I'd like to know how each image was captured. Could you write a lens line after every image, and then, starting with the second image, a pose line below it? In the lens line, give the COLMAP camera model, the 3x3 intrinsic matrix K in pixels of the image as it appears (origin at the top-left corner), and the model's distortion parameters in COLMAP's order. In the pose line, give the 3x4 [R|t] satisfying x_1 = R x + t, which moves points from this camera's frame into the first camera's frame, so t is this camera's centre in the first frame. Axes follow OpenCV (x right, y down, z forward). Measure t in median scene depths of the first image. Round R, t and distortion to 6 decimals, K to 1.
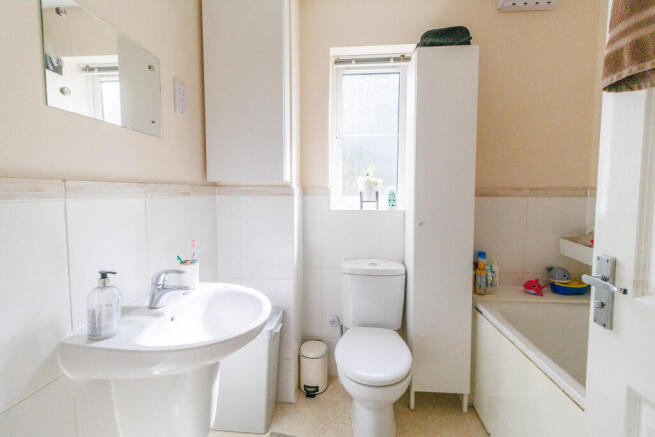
lens RADIAL K [[298.8, 0, 326.3], [0, 298.8, 213.5], [0, 0, 1]] dist [-0.005380, 0.001974]
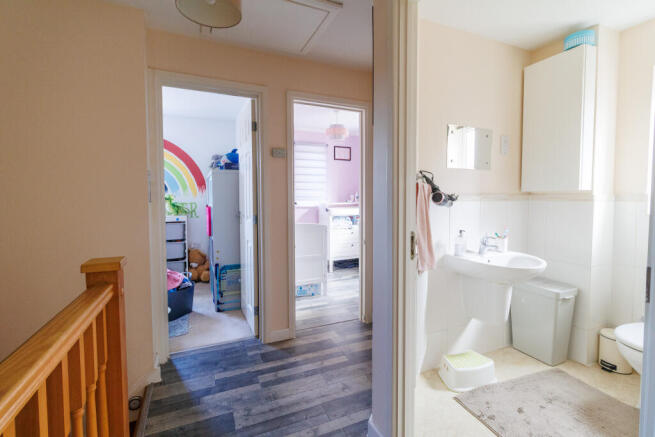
lens RADIAL K [[298.8, 0, 328.1], [0, 298.8, 214.9], [0, 0, 1]] dist [-0.005380, 0.001974]
pose [[0.481908, 0.035633, -0.875497, 0.588937], [-0.056395, 0.998362, 0.009592, 0.067122], [0.874405, 0.044752, 0.483128, -0.775221]]
